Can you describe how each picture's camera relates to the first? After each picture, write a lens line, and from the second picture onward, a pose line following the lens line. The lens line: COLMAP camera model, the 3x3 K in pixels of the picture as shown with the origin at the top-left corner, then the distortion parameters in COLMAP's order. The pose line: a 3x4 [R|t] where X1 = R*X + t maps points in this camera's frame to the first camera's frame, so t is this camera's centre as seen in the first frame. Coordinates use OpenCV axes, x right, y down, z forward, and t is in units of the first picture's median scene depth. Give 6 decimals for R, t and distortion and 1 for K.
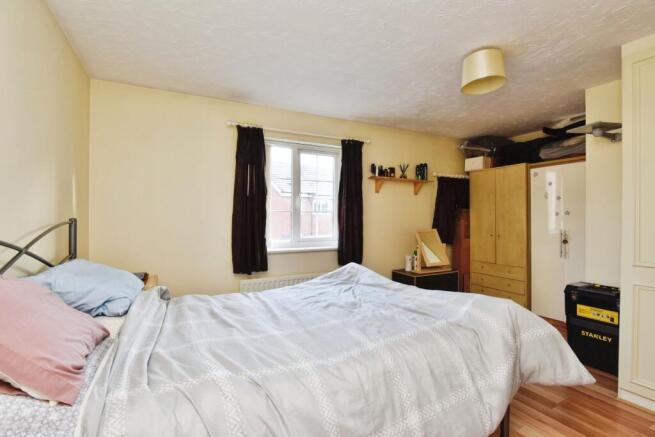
lens RADIAL K [[303.5, 0, 329.0], [0, 303.5, 219.3], [0, 0, 1]] dist [-0.025847, -0.002101]
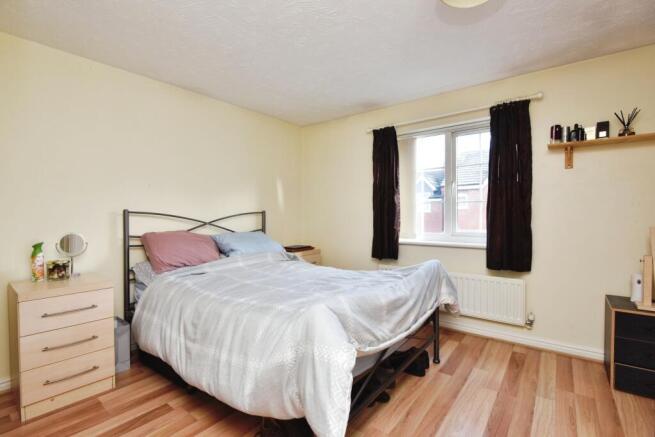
lens RADIAL K [[303.5, 0, 329.0], [0, 303.5, 217.9], [0, 0, 1]] dist [-0.025847, -0.002101]
pose [[0.408336, 0.013374, -0.912734, 0.578159], [0.003091, 0.999867, 0.016034, 0.005675], [0.912826, -0.009368, 0.408240, 0.305517]]
